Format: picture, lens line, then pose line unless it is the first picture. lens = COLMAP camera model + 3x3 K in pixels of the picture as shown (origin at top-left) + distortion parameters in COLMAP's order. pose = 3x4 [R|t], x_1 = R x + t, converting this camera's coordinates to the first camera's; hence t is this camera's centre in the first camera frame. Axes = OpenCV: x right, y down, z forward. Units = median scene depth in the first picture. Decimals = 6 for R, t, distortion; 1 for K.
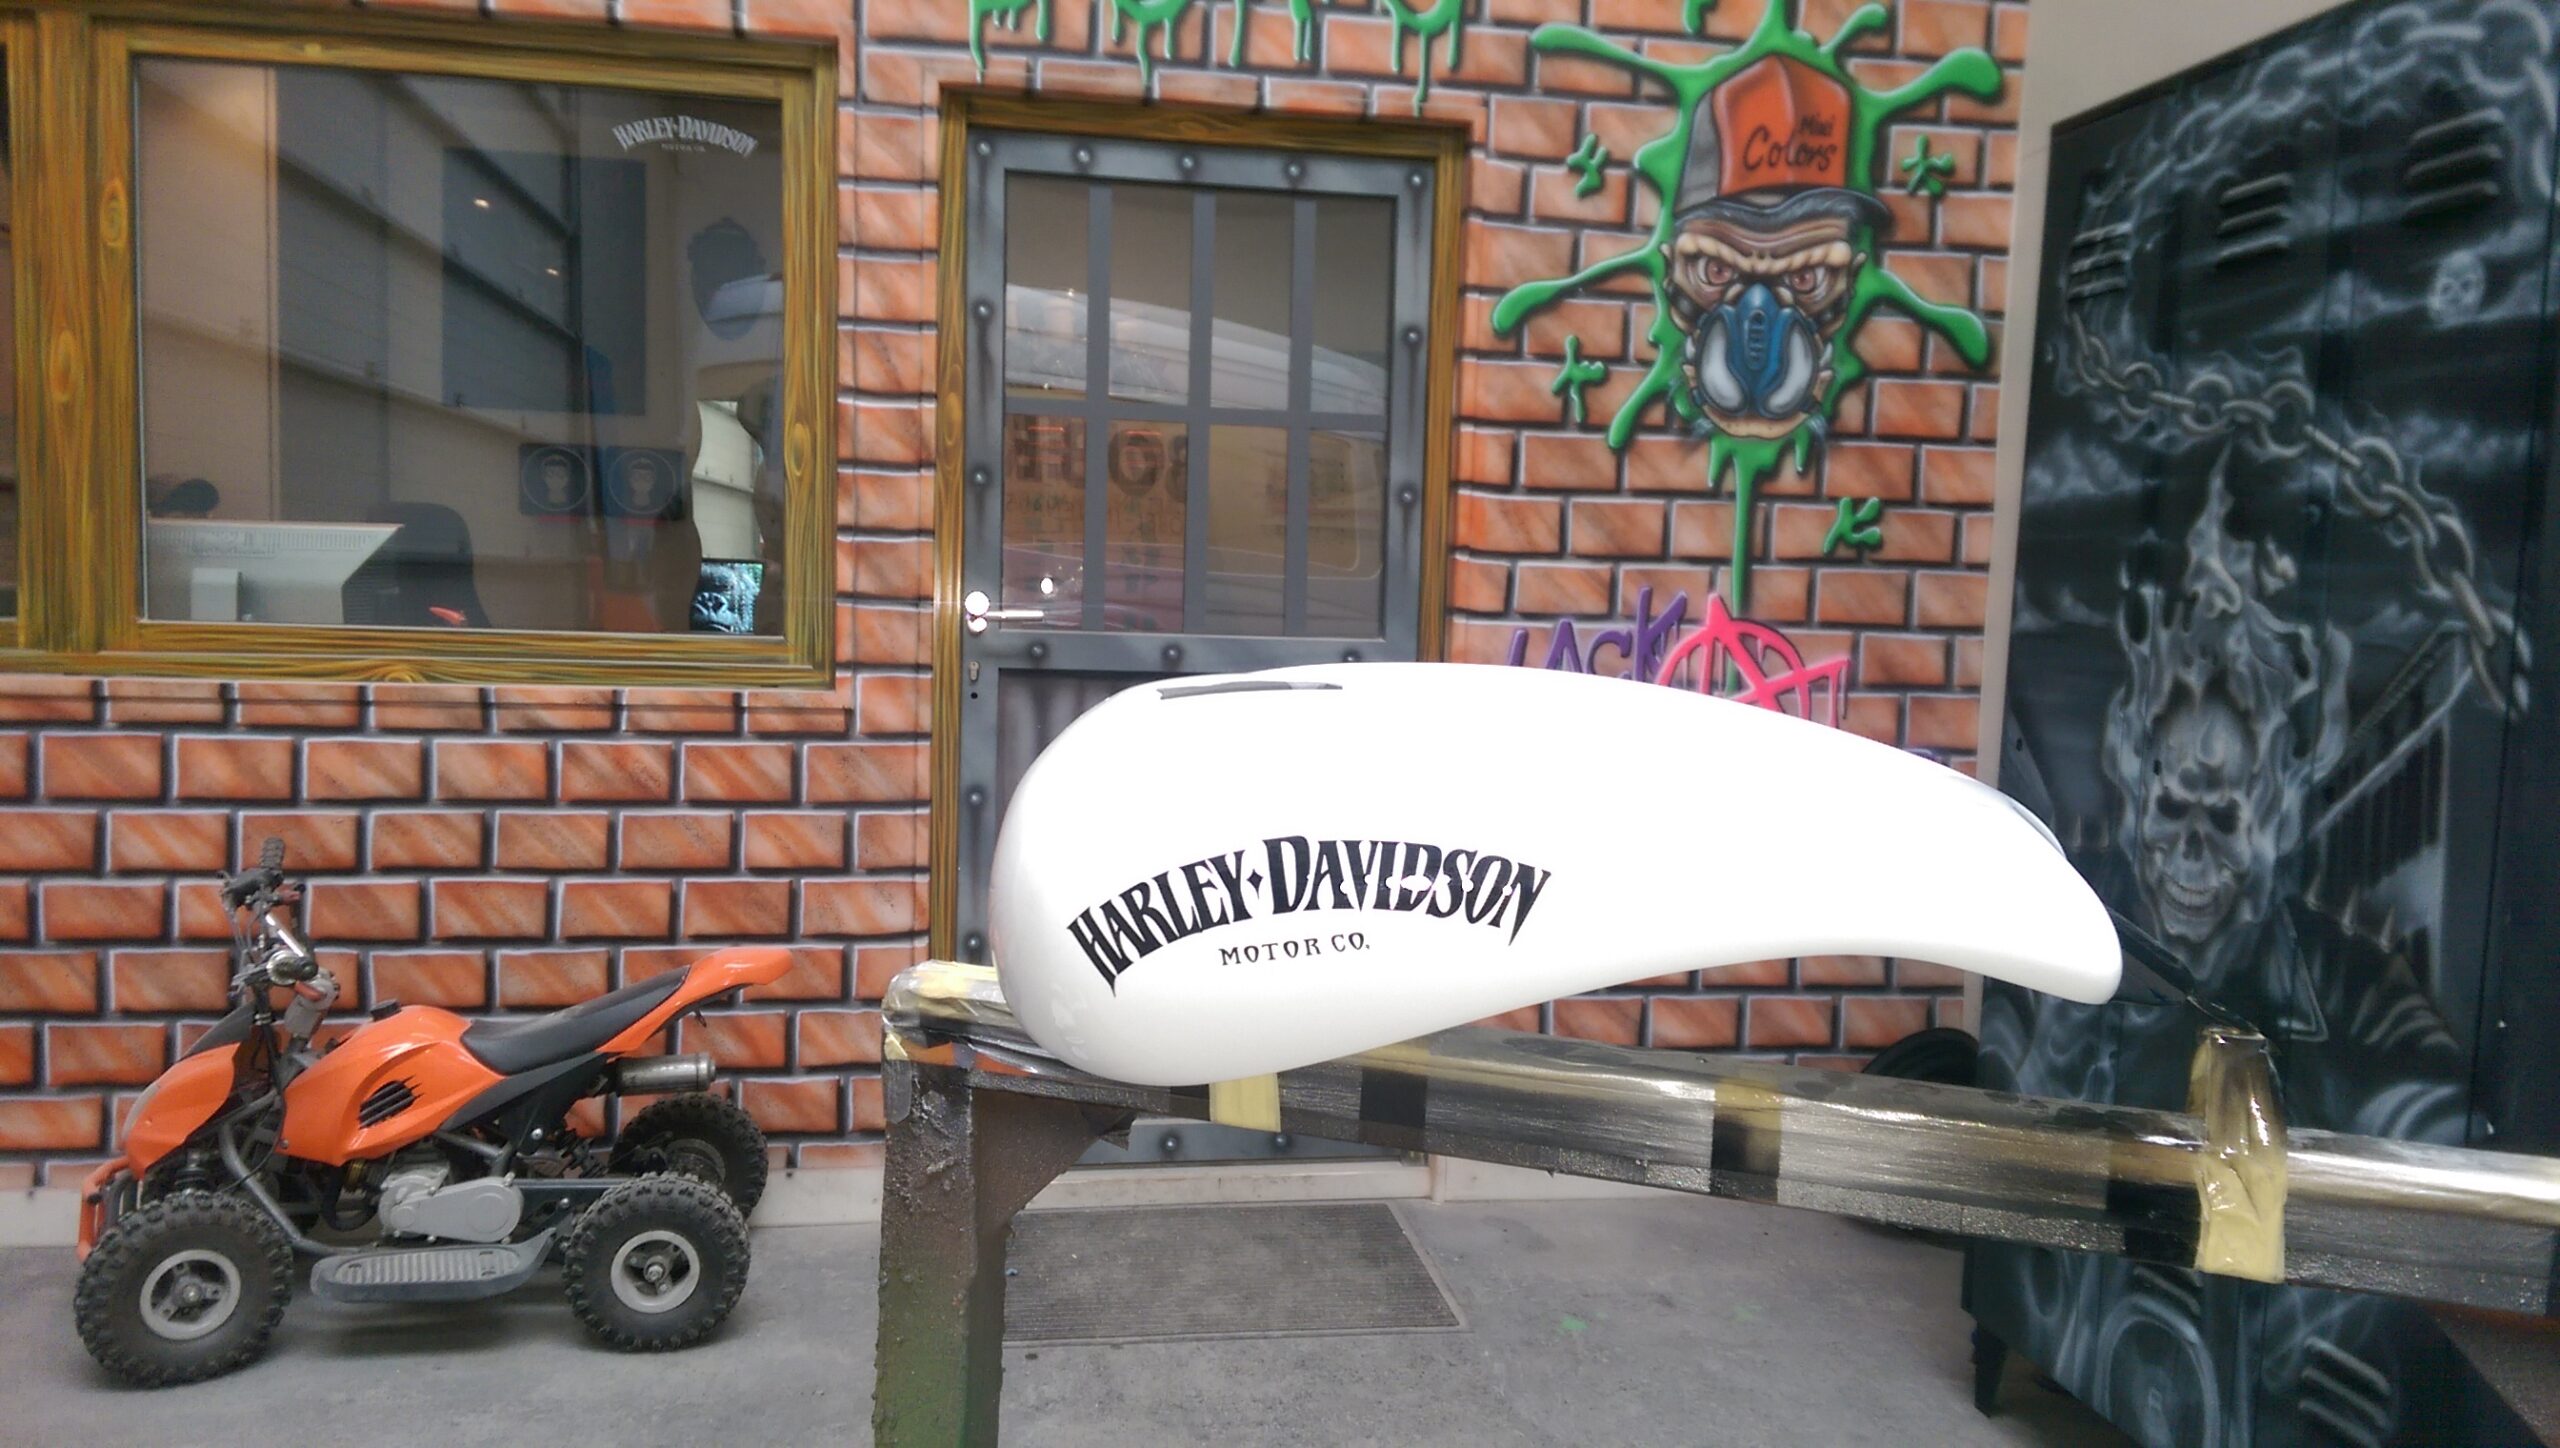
lens RADIAL K [[1812.4, 0, 1283.2], [0, 1812.4, 727.0], [0, 0, 1]] dist [0.102399, -0.141379]
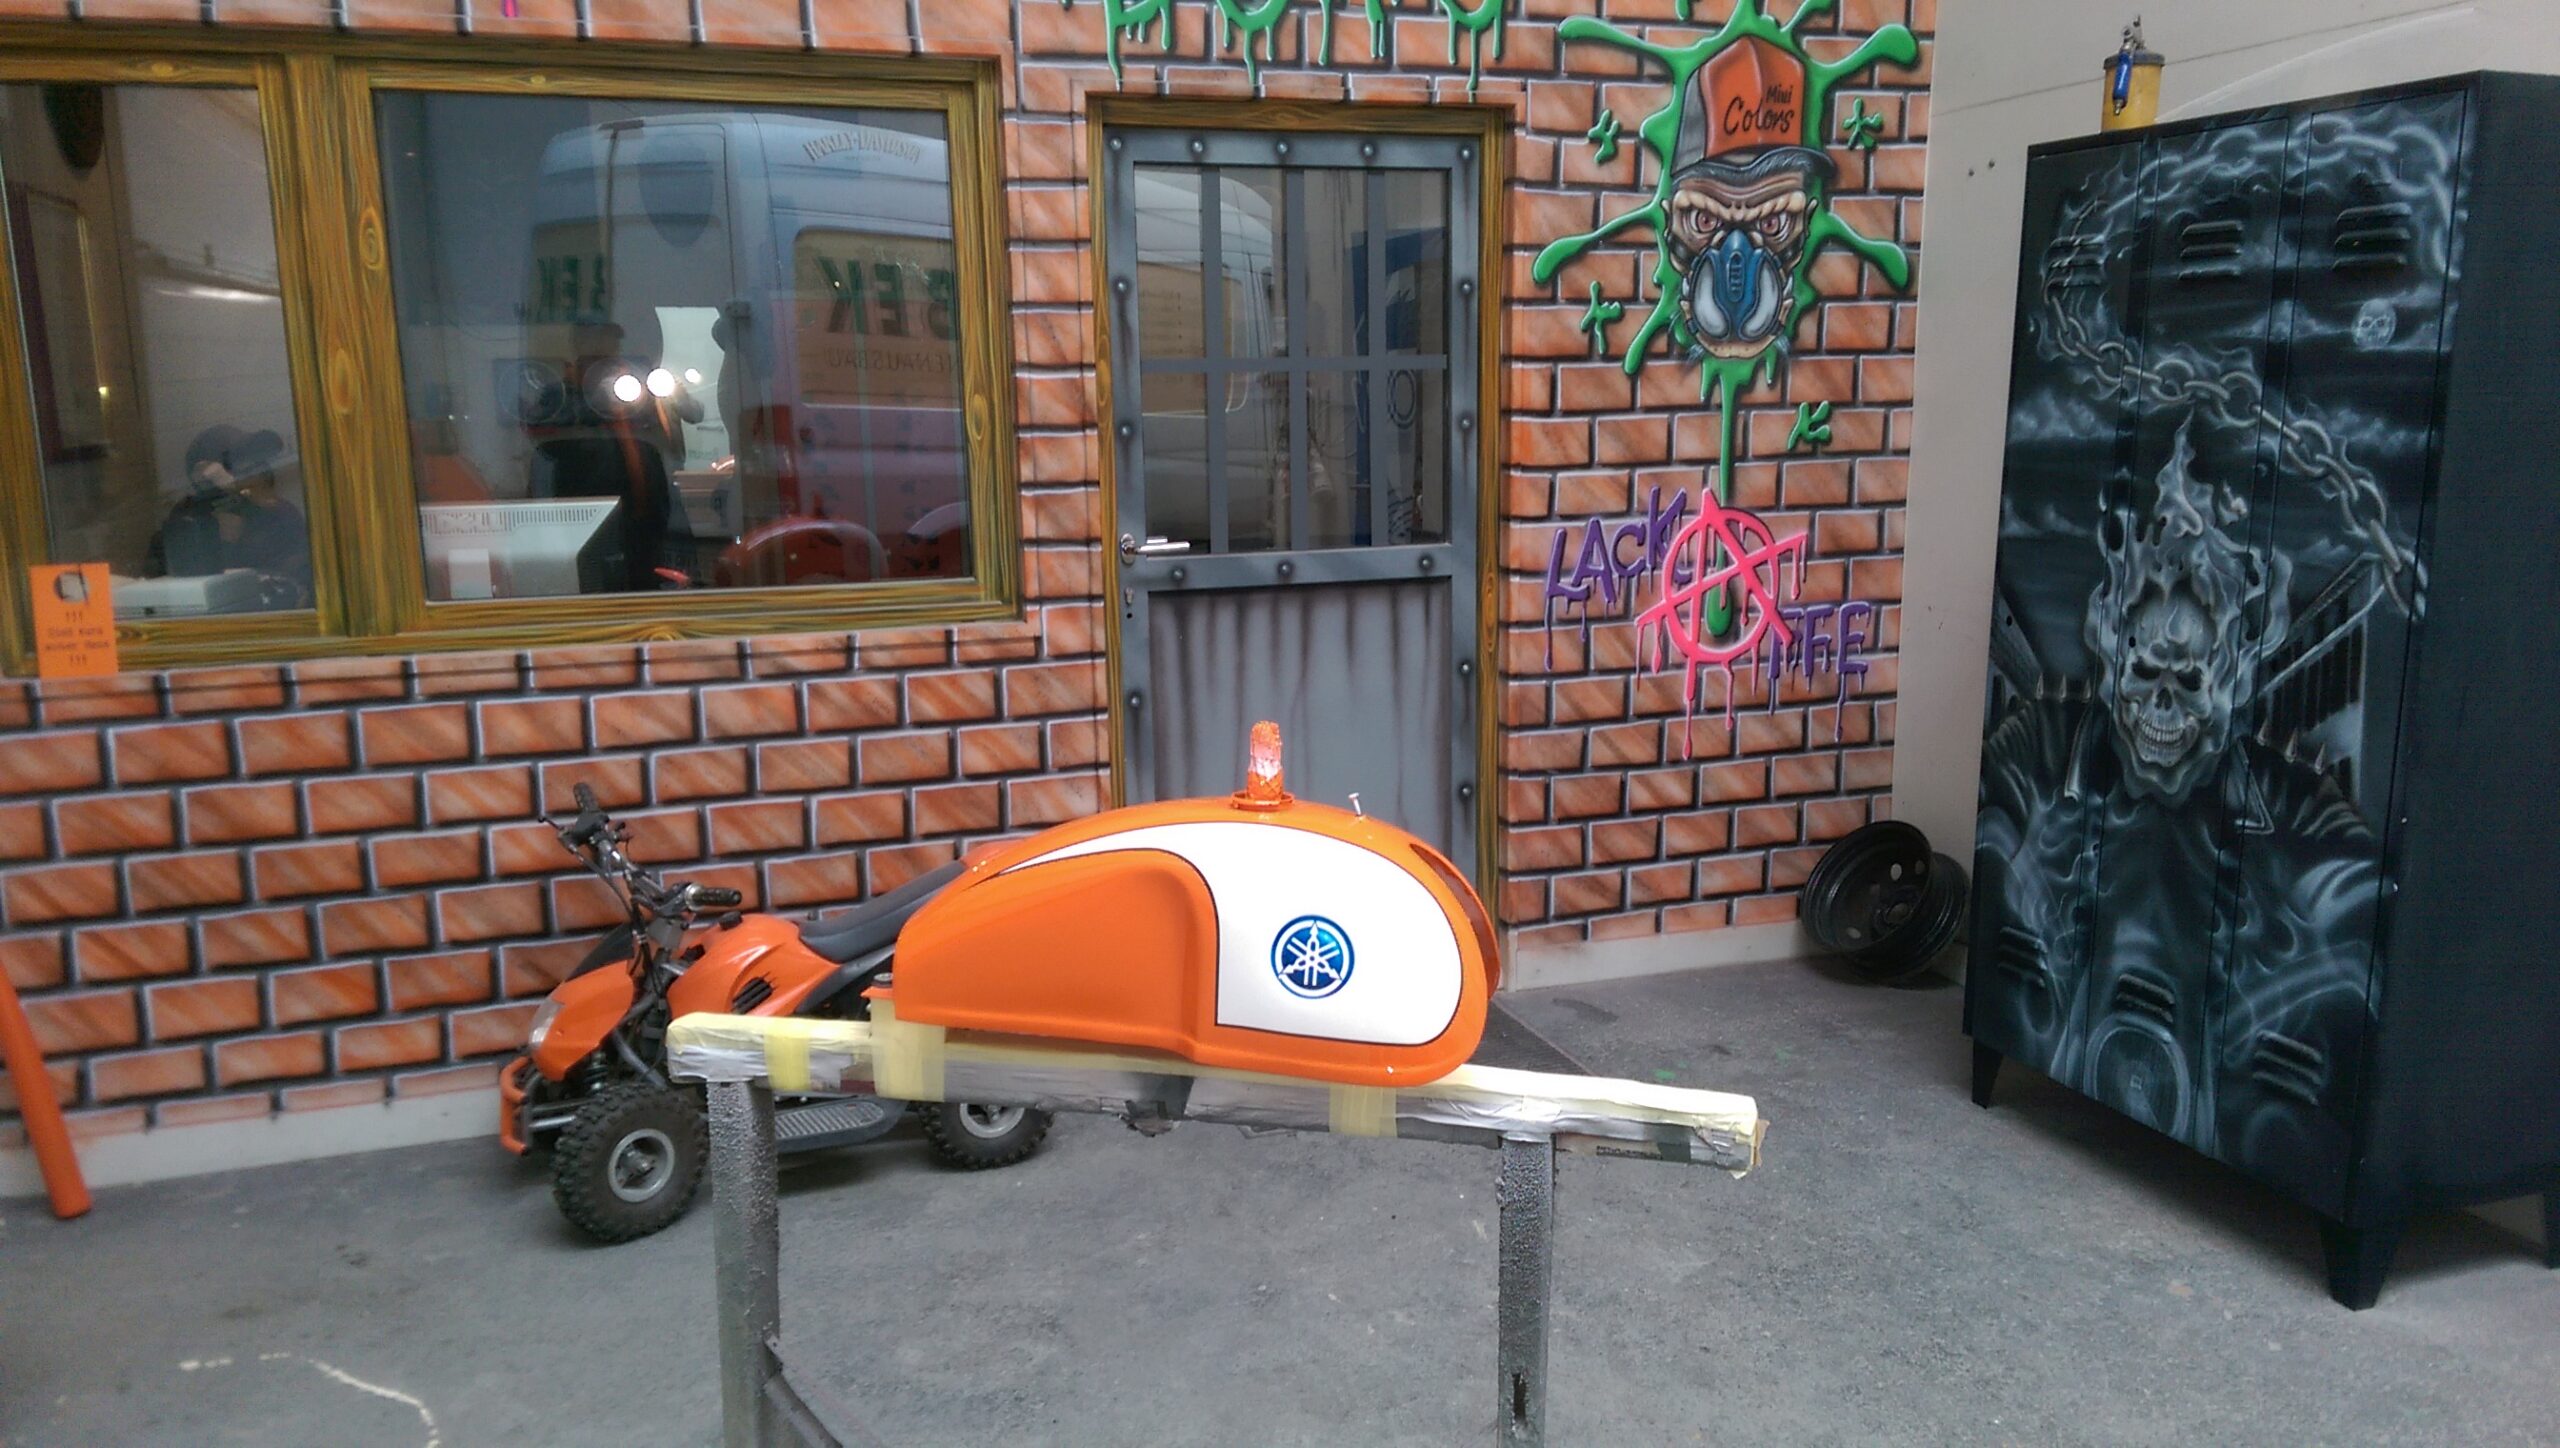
lens RADIAL K [[1812.0, 0, 1271.3], [0, 1812.0, 722.0], [0, 0, 1]] dist [0.110159, -0.159018]
pose [[0.985924, -0.074511, 0.149676, -0.283598], [0.057338, 0.991599, 0.115944, -0.087423], [-0.157057, -0.105730, 0.981914, -0.202219]]
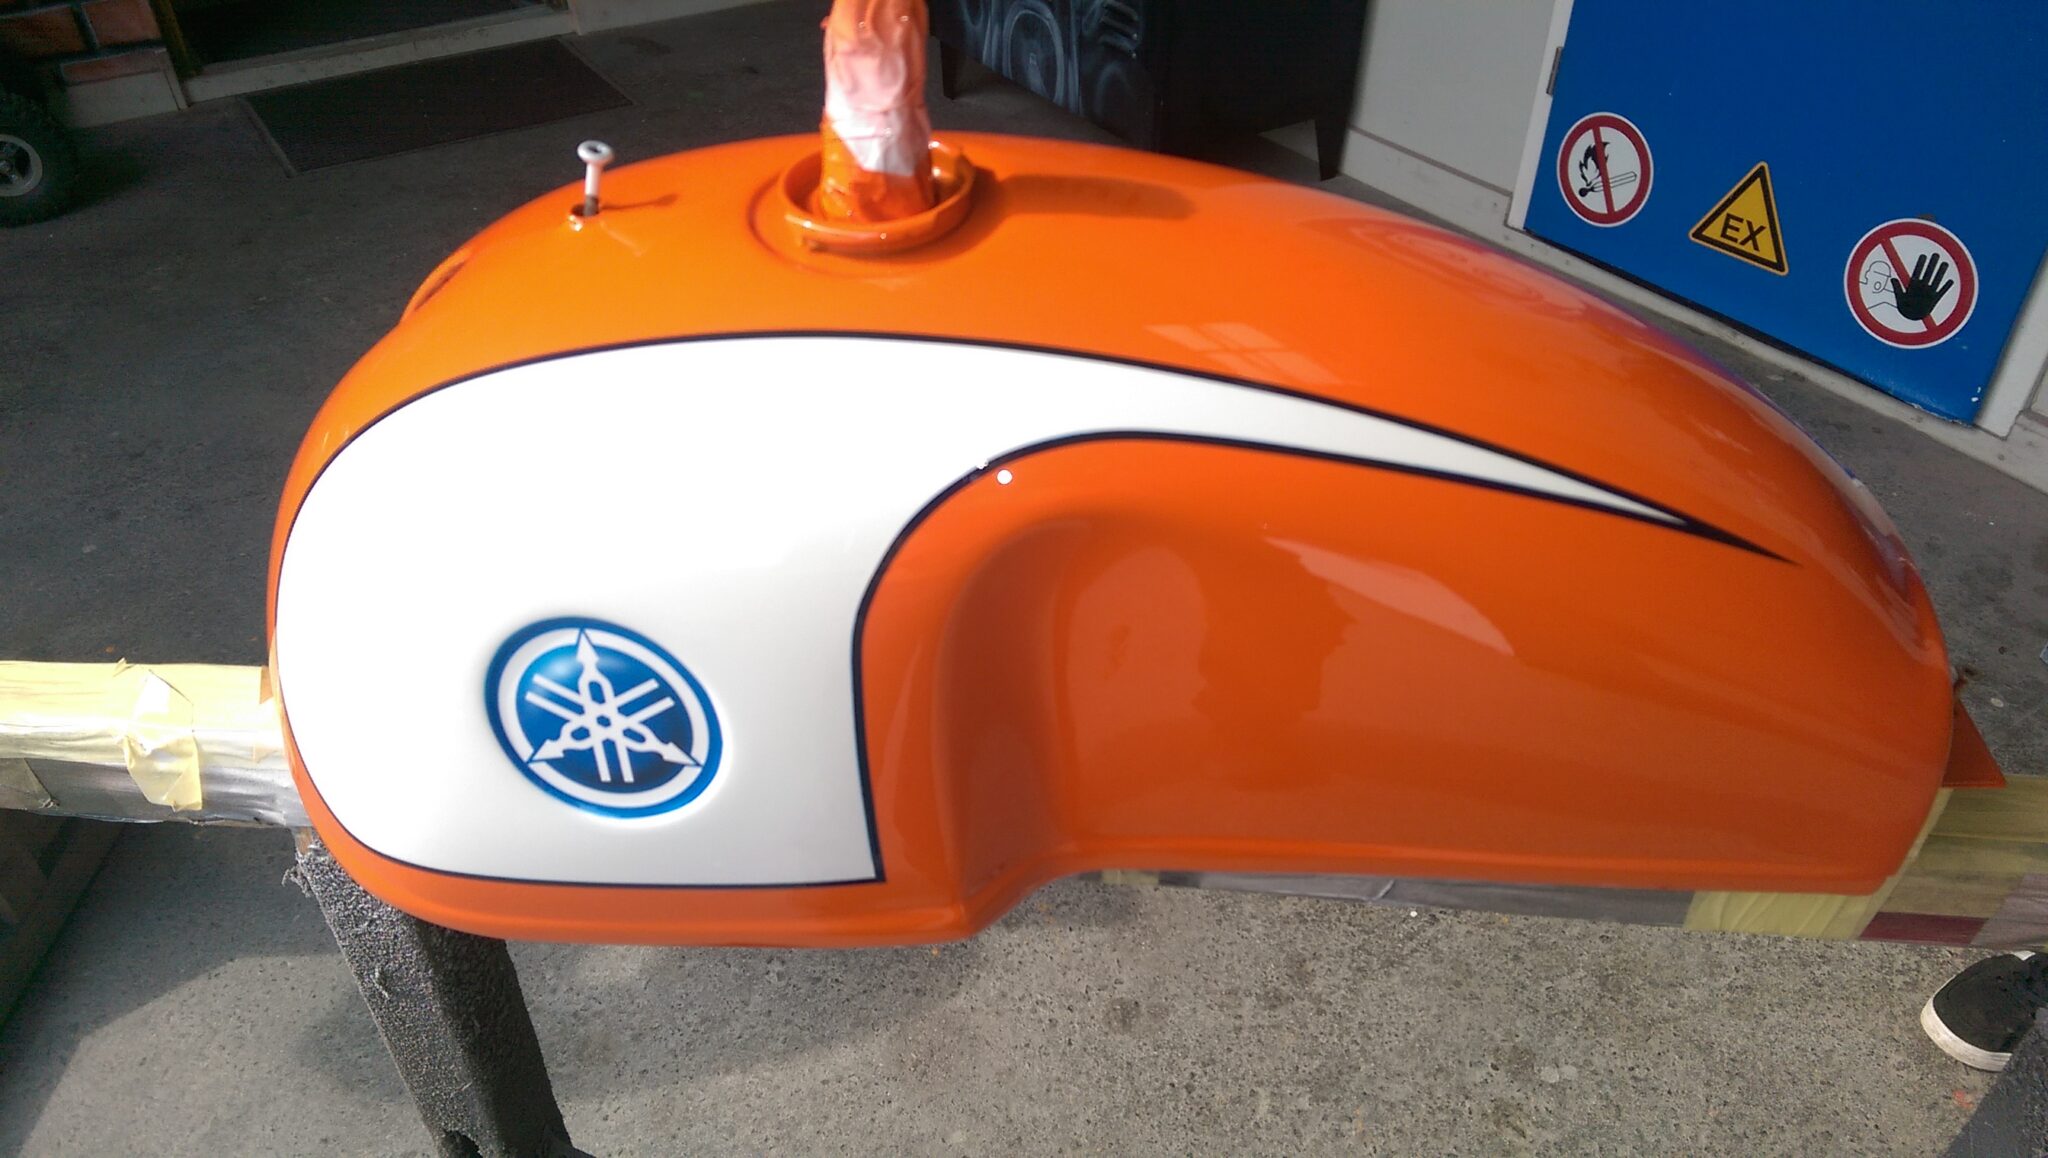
lens RADIAL K [[1449.9, 0, 1026.6], [0, 1449.9, 581.4], [0, 0, 1]] dist [0.102399, -0.141379]
pose [[0.915039, -0.274047, 0.295978, -0.057121], [0.063205, 0.822118, 0.565798, -0.009831], [-0.398384, -0.499020, 0.769591, -0.226547]]
